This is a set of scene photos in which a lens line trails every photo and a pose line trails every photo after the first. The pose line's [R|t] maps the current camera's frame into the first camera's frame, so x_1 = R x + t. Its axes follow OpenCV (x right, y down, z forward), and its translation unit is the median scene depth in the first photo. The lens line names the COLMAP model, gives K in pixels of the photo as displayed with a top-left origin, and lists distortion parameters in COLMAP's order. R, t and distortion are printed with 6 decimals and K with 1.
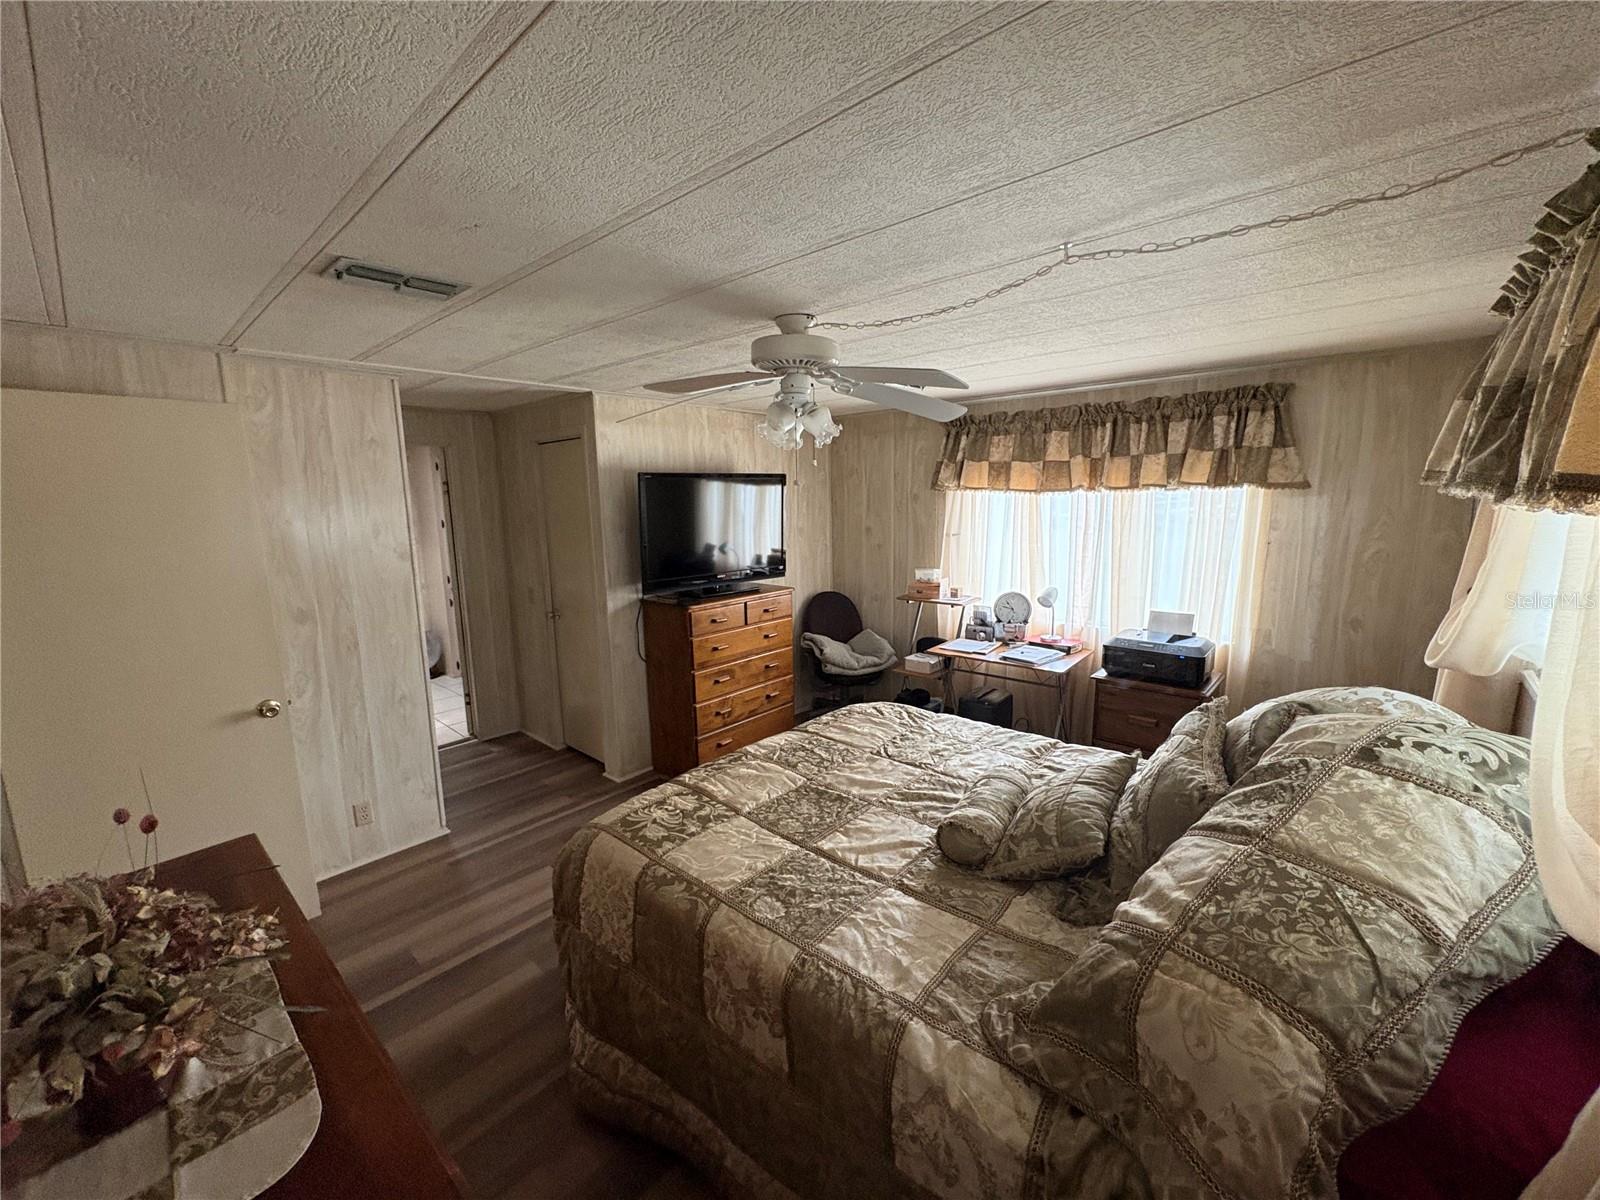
lens RADIAL K [[640.6, 0, 800.0], [0, 640.6, 600.0], [0, 0, 1]] dist [-0.000622, -0.000404]
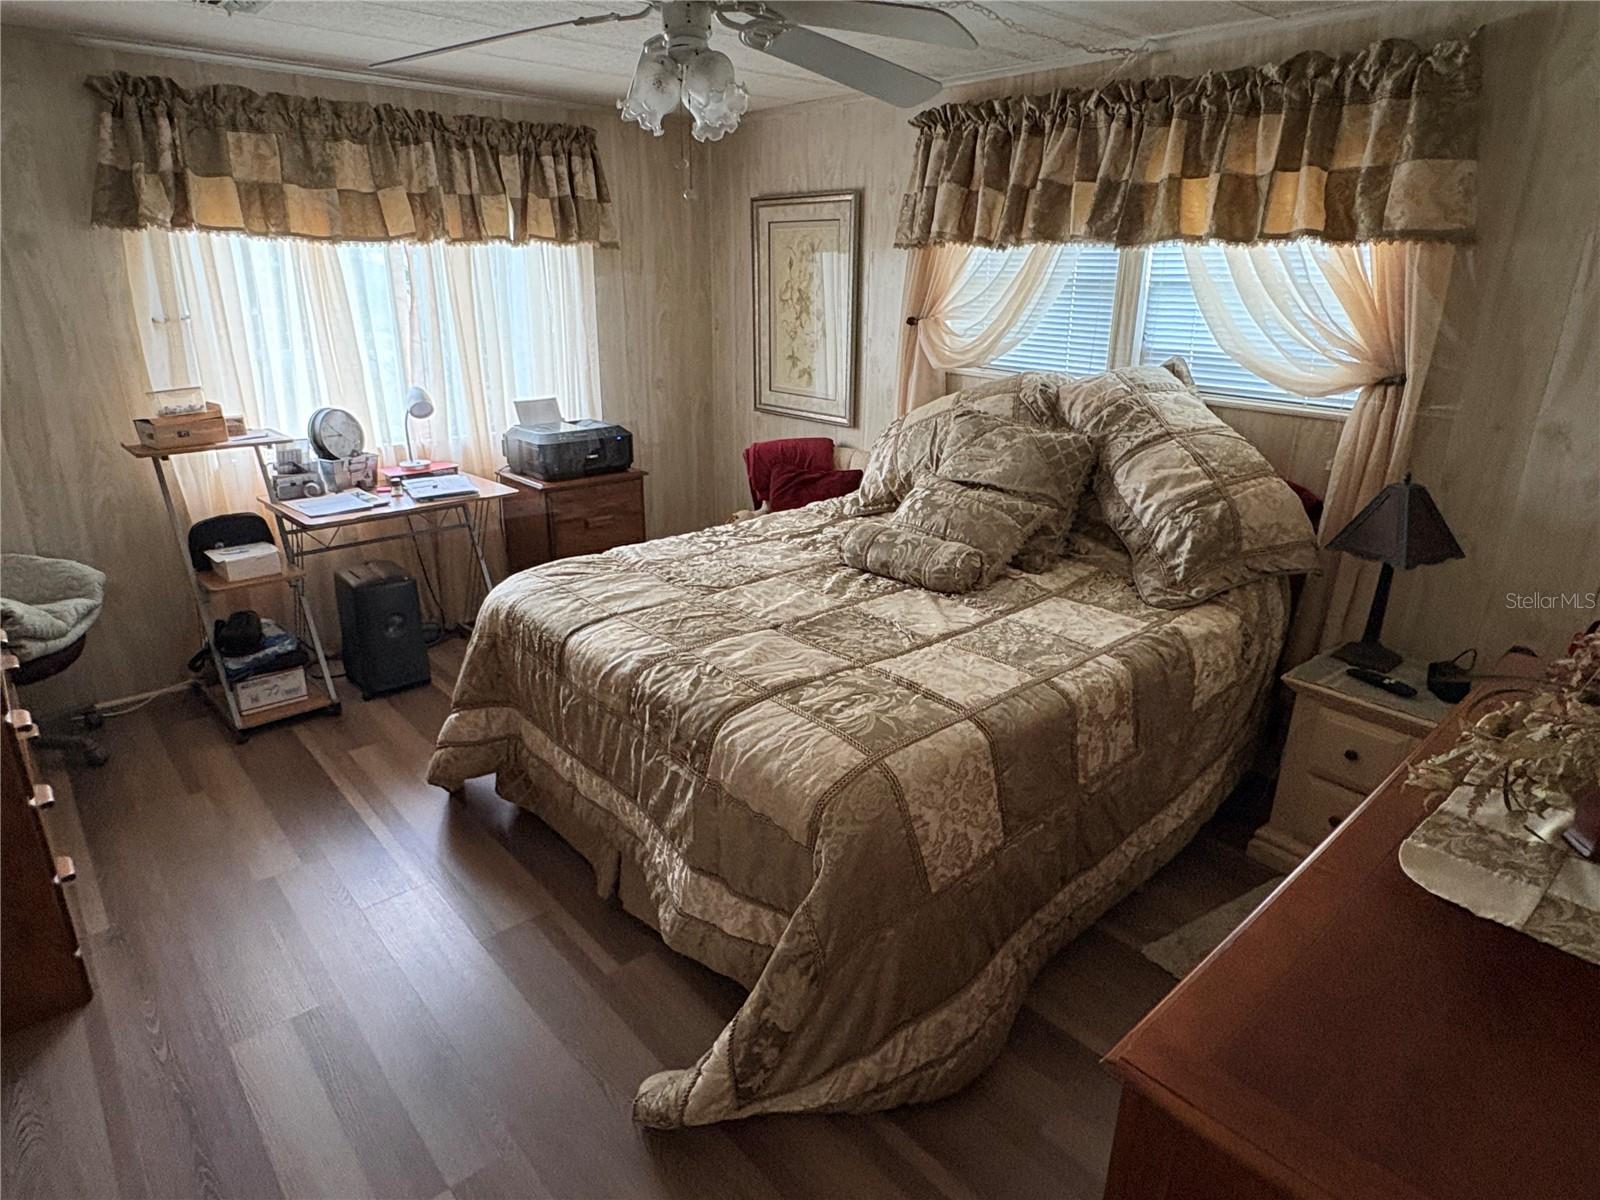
lens RADIAL K [[933.7, 0, 800.0], [0, 933.7, 600.0], [0, 0, 1]] dist [-0.005310, 0.001828]
pose [[0.113332, -0.309790, 0.944027, -0.734710], [0.153327, 0.944219, 0.291446, -0.042664], [-0.981655, 0.111715, 0.154509, 0.598417]]
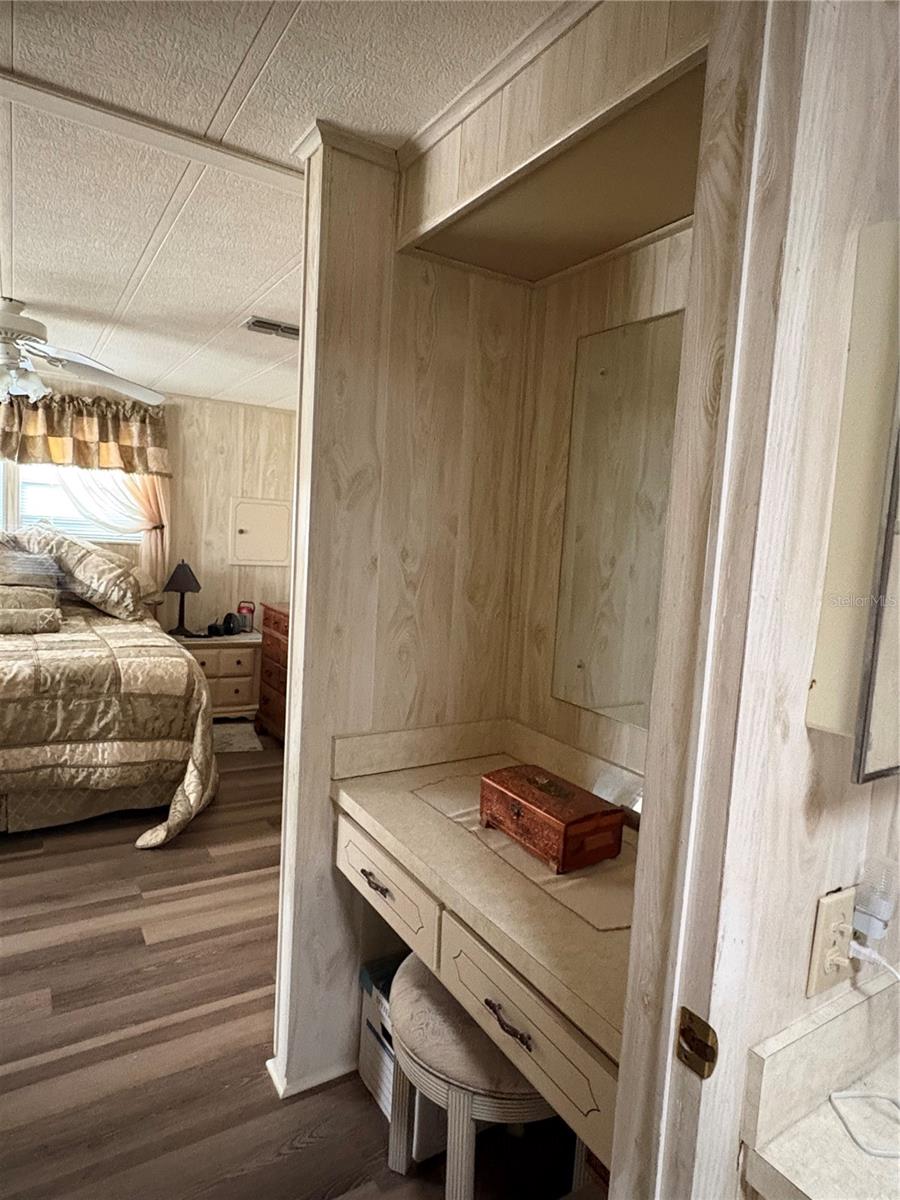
lens RADIAL K [[700.3, 0, 450.0], [0, 700.3, 600.0], [0, 0, 1]] dist [-0.005310, 0.001828]
pose [[-0.961924, -0.073724, 0.263185, -0.920873], [-0.004885, 0.967417, 0.253140, -0.158321], [-0.273272, 0.242216, -0.930942, 1.590045]]
